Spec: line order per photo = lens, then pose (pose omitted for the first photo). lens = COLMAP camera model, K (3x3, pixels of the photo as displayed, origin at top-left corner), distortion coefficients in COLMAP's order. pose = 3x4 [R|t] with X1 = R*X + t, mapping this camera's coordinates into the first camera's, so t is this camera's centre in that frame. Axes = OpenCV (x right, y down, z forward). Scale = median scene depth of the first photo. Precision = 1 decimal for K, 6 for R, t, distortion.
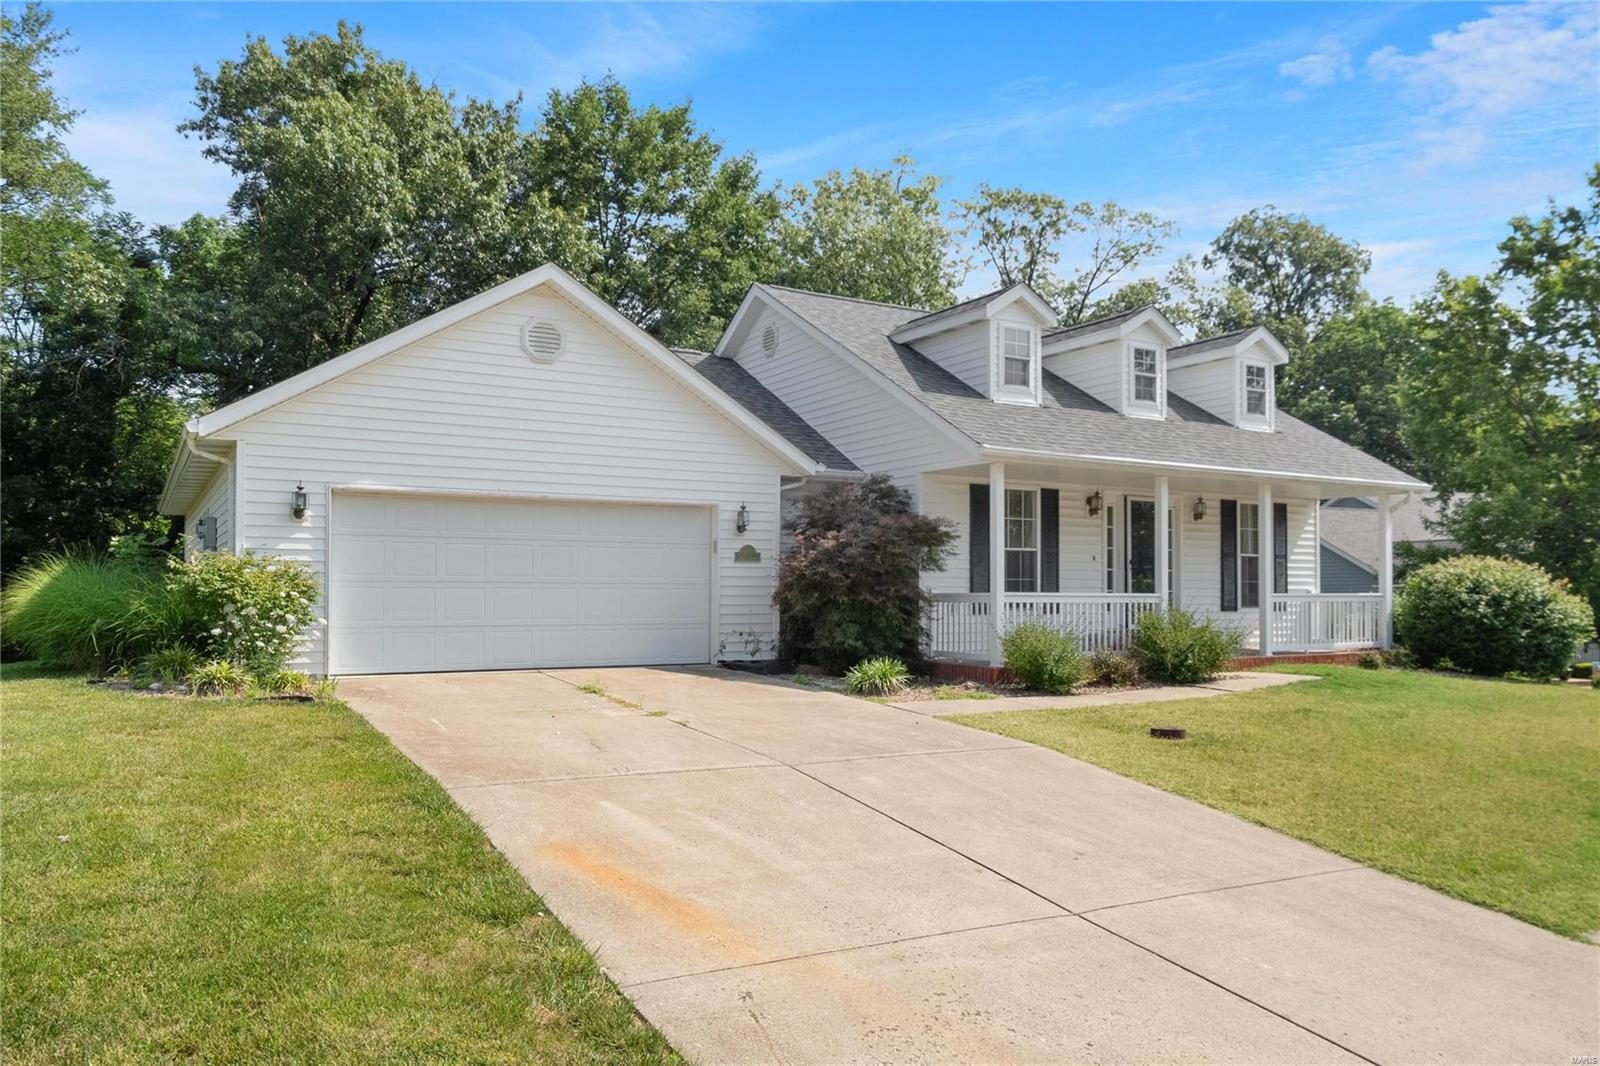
lens RADIAL K [[1197.3, 0, 800.0], [0, 1197.3, 533.0], [0, 0, 1]] dist [-0.014863, -0.001675]
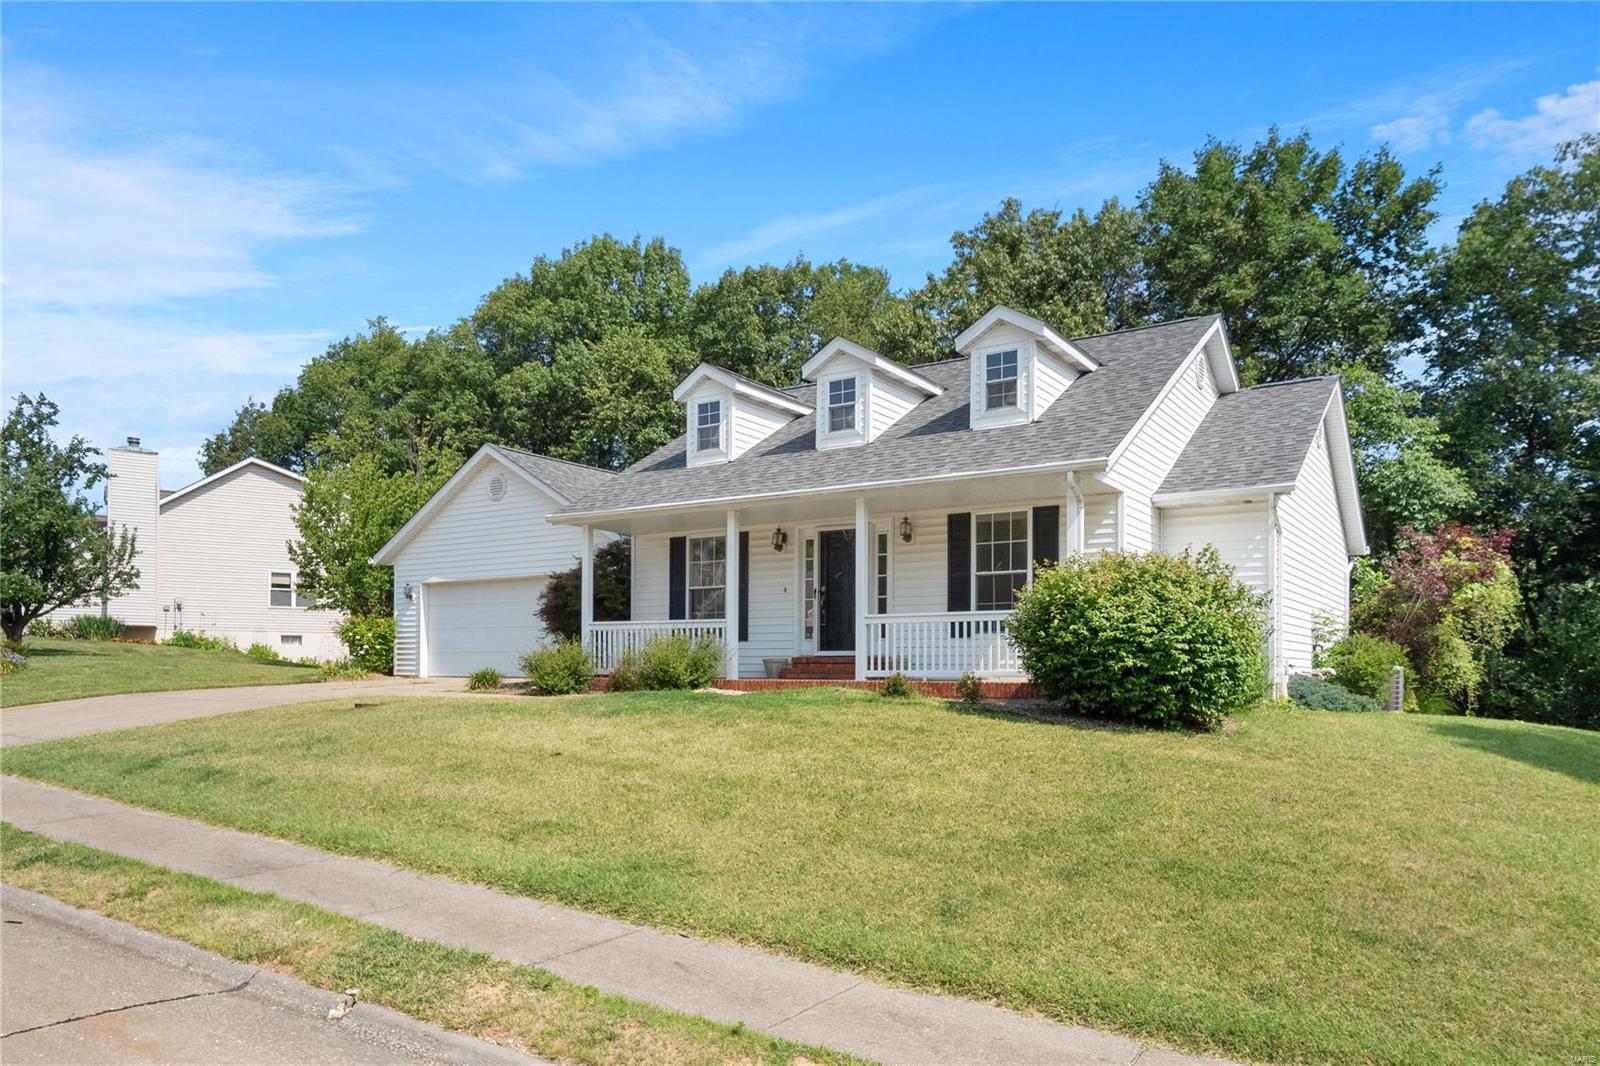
lens RADIAL K [[1041.5, 0, 800.0], [0, 1041.5, 656.2], [0, 0, 1]] dist [-0.055239, -0.000545]
pose [[0.450313, 0.009730, -0.892818, 1.109076], [0.071318, 0.996354, 0.046829, 0.038164], [0.890018, -0.084762, 0.447977, 0.580499]]
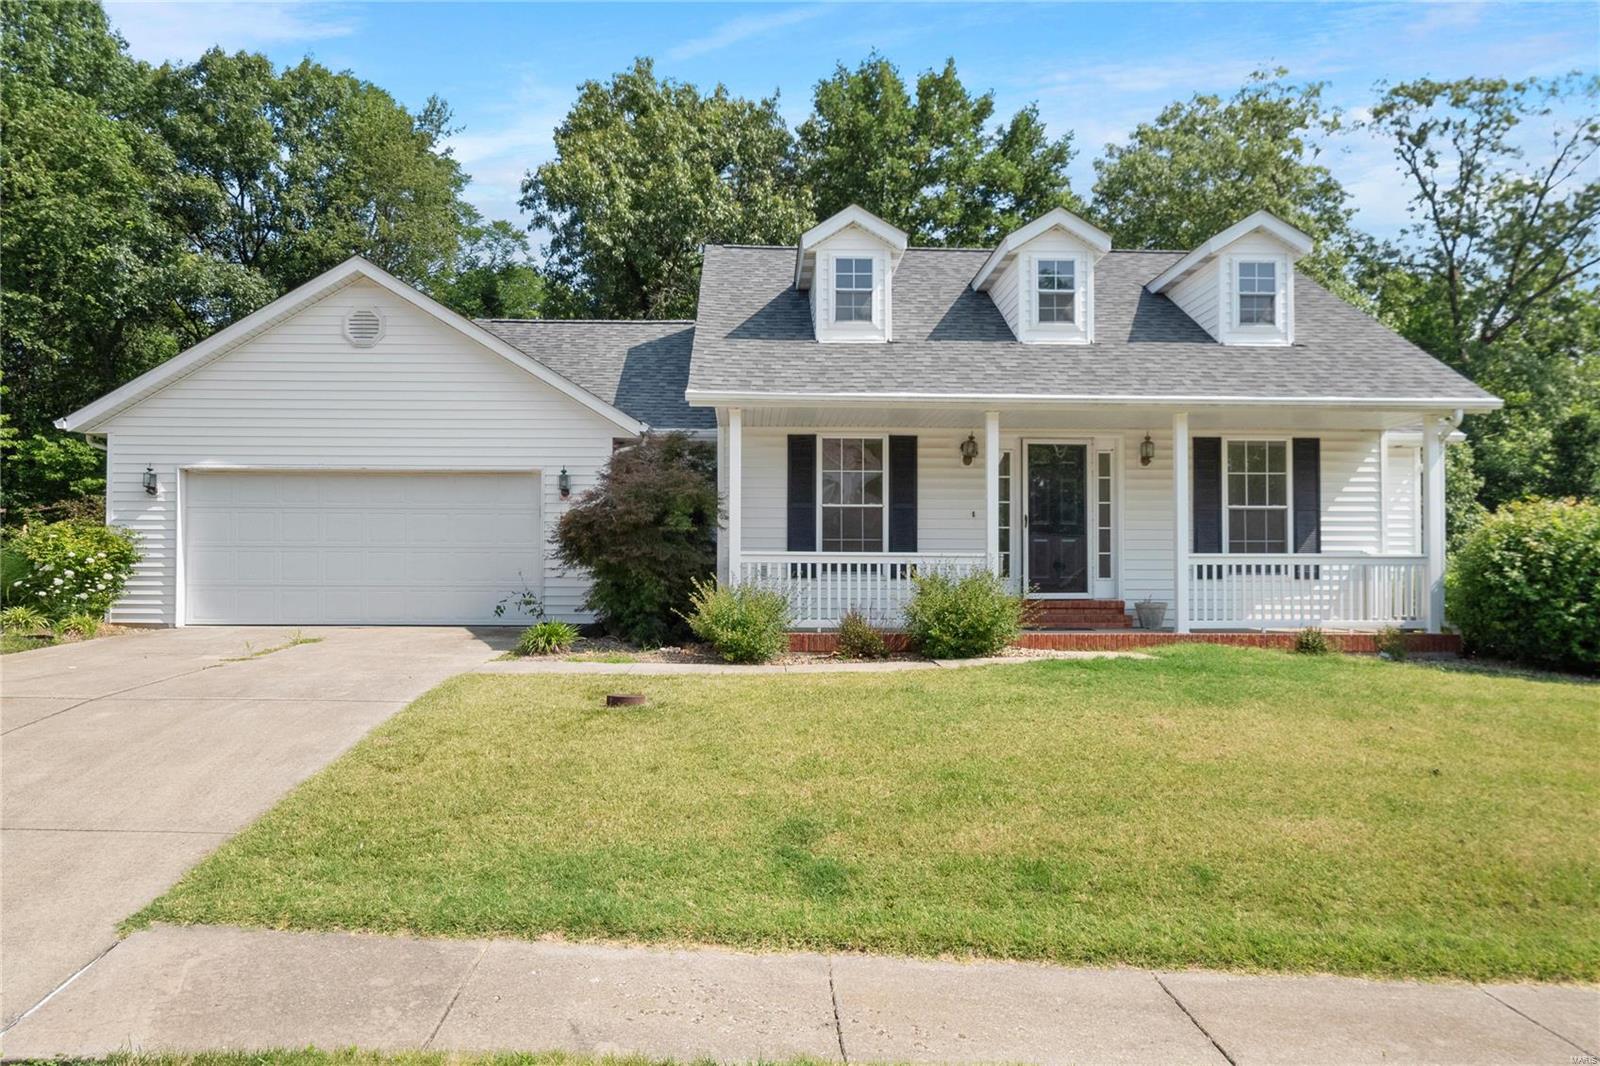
lens RADIAL K [[1141.9, 0, 799.9], [0, 1141.9, 586.9], [0, 0, 1]] dist [-0.001431, 0.001698]
pose [[0.871852, 0.006195, -0.489731, 0.543517], [0.024806, 0.998078, 0.056787, 0.023906], [0.489141, -0.061658, 0.870022, 0.218798]]
